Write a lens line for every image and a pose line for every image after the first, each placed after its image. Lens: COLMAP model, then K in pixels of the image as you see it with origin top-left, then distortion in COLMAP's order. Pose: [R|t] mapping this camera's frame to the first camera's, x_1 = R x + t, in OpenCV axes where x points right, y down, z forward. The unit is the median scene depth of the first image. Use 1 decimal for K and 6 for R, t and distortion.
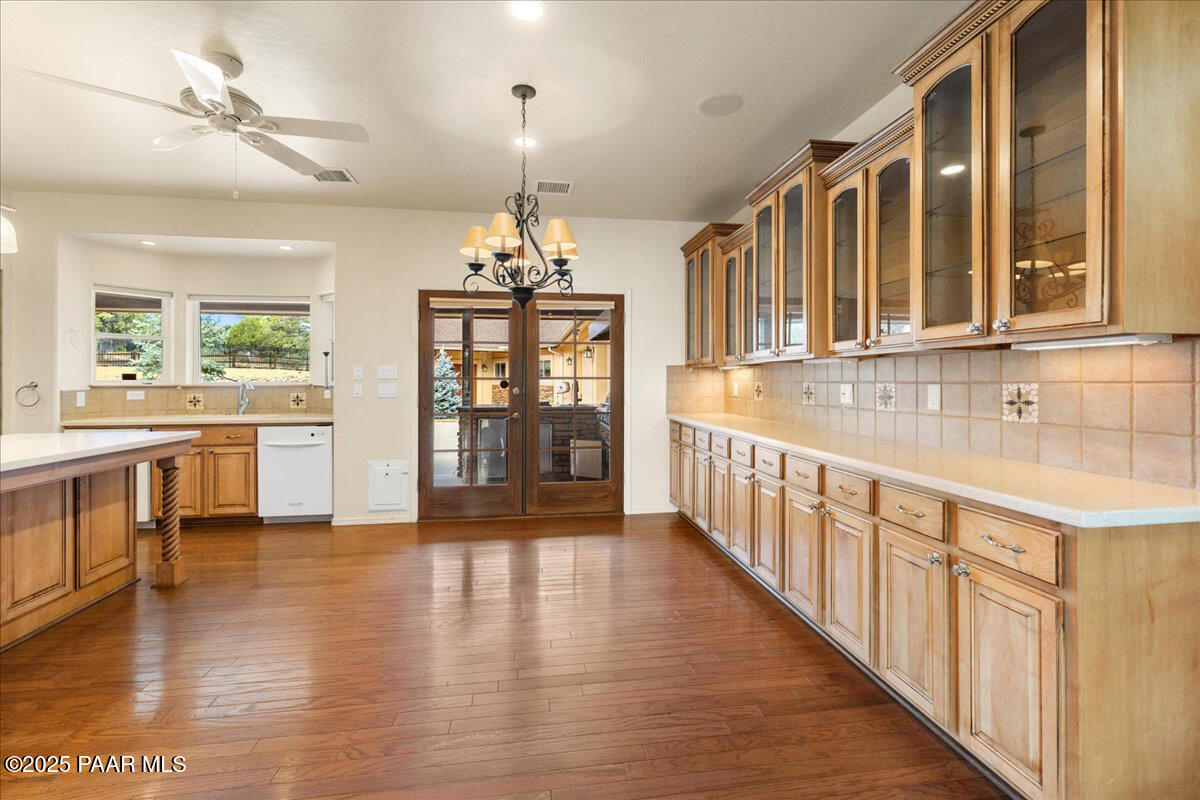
lens RADIAL K [[529.3, 0, 596.6], [0, 529.3, 383.4], [0, 0, 1]] dist [0.001542, -0.000232]
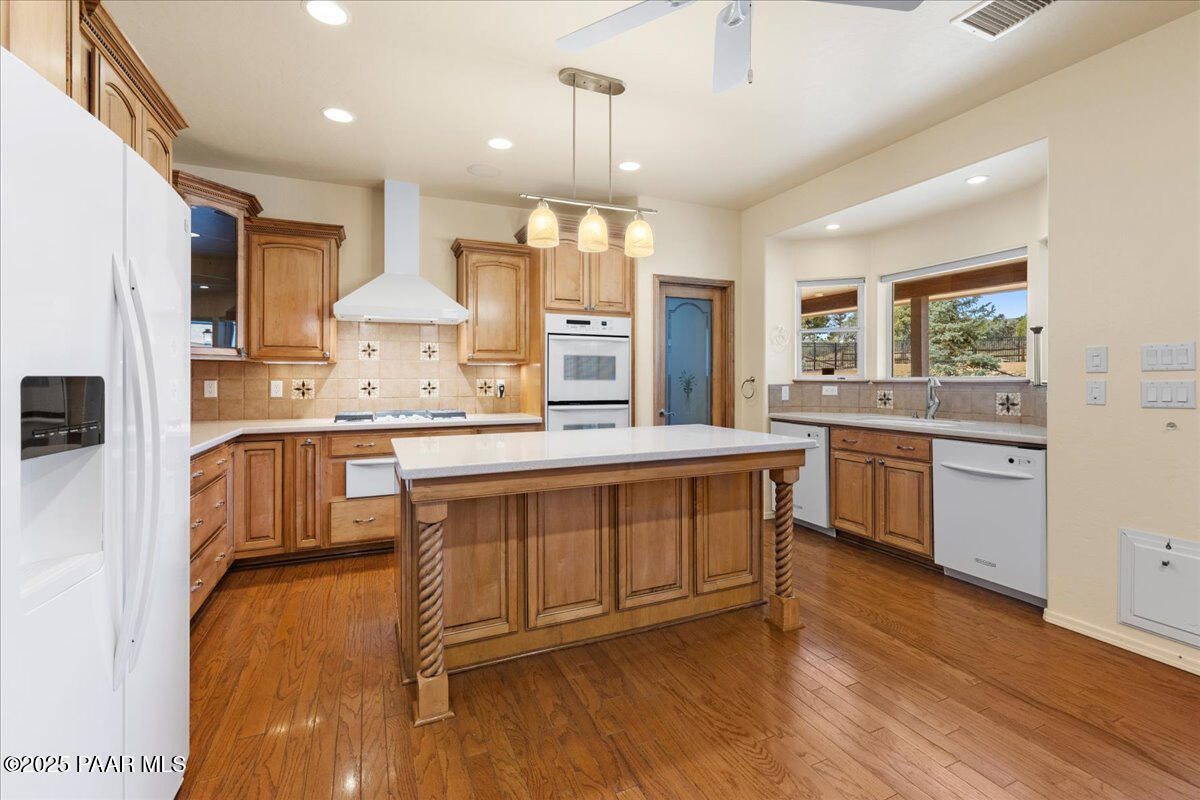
lens RADIAL K [[529.3, 0, 610.4], [0, 529.3, 377.8], [0, 0, 1]] dist [0.001542, -0.000232]
pose [[0.287730, 0.001416, -0.957711, -0.073516], [-0.002653, 0.999996, 0.000681, -0.000225], [0.957708, 0.002345, 0.287733, 0.369850]]
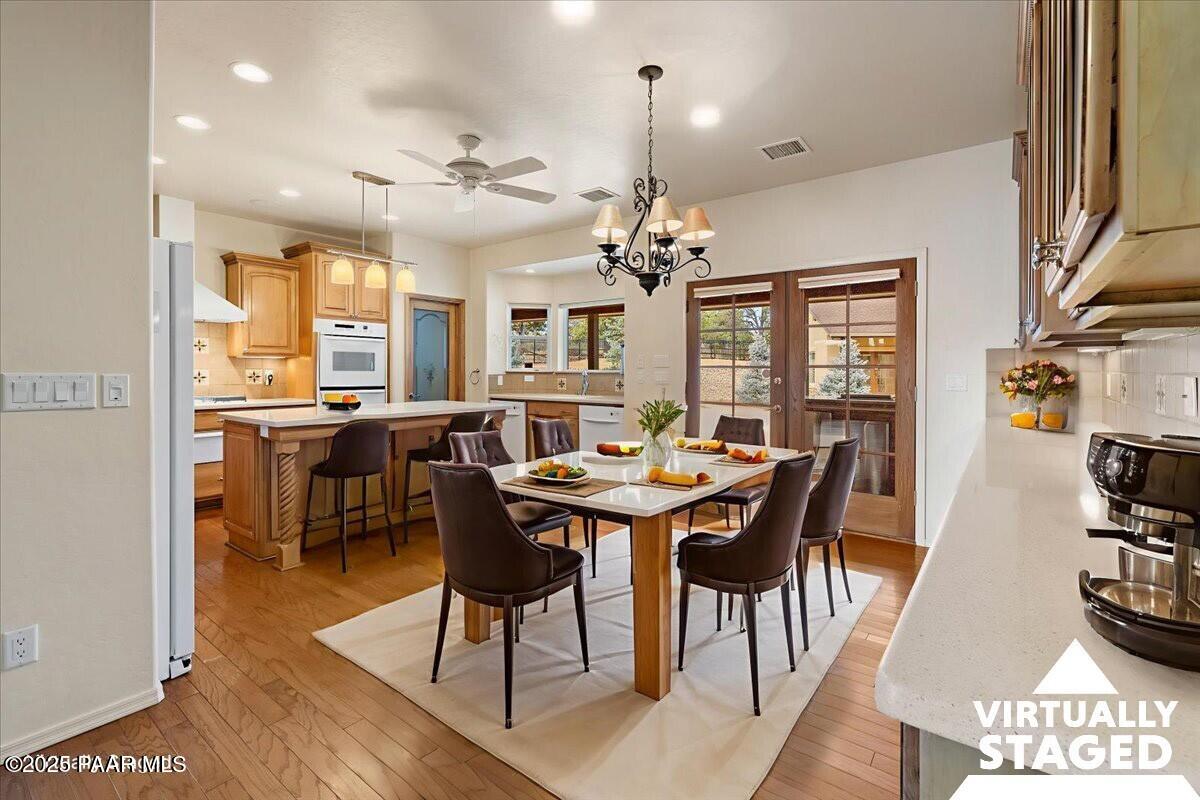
lens RADIAL K [[529.3, 0, 598.2], [0, 529.3, 371.0], [0, 0, 1]] dist [0.001542, -0.000232]
pose [[0.699157, 0.006569, -0.714938, 0.296024], [-0.007577, 0.999970, 0.001778, -0.001668], [0.714928, 0.004174, 0.699186, 0.147992]]
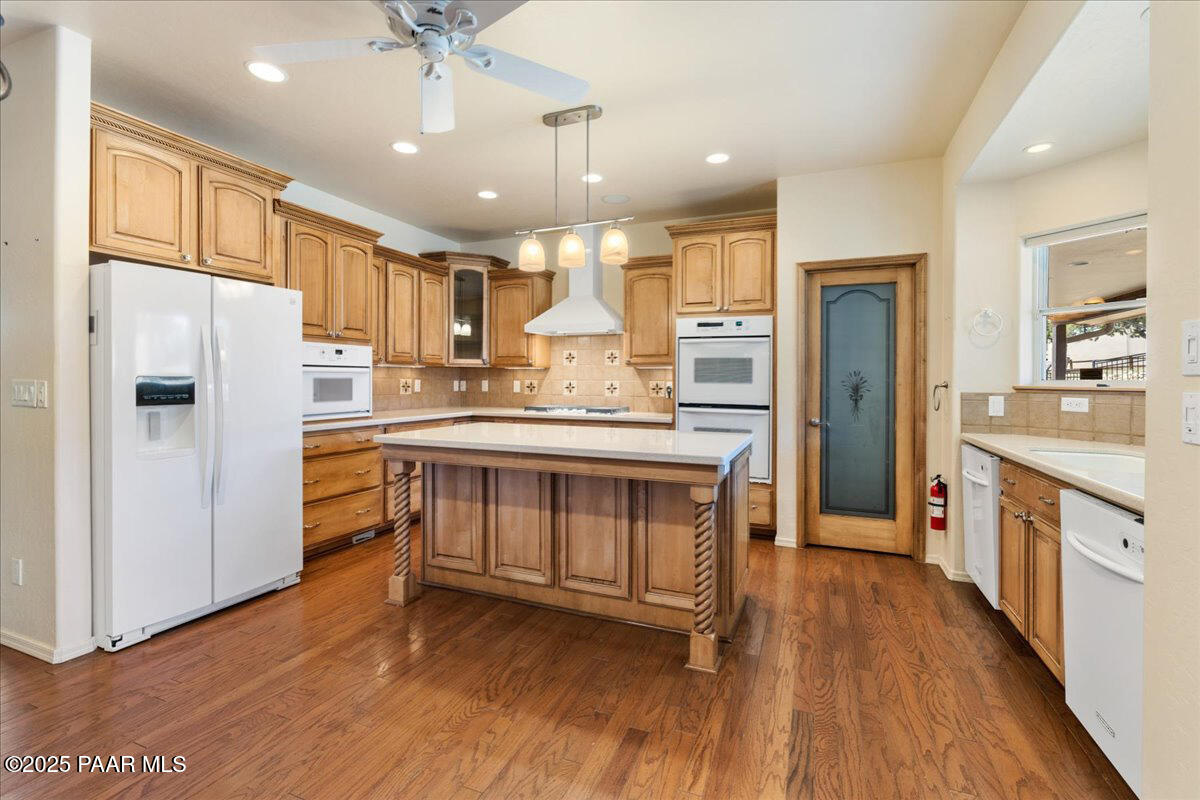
lens RADIAL K [[529.3, 0, 607.3], [0, 529.3, 383.7], [0, 0, 1]] dist [0.001542, -0.000232]
pose [[-0.497838, 0.004496, -0.867259, -0.091890], [-0.010211, 0.999887, 0.011044, -0.002471], [0.867210, 0.014354, -0.497735, 0.900096]]
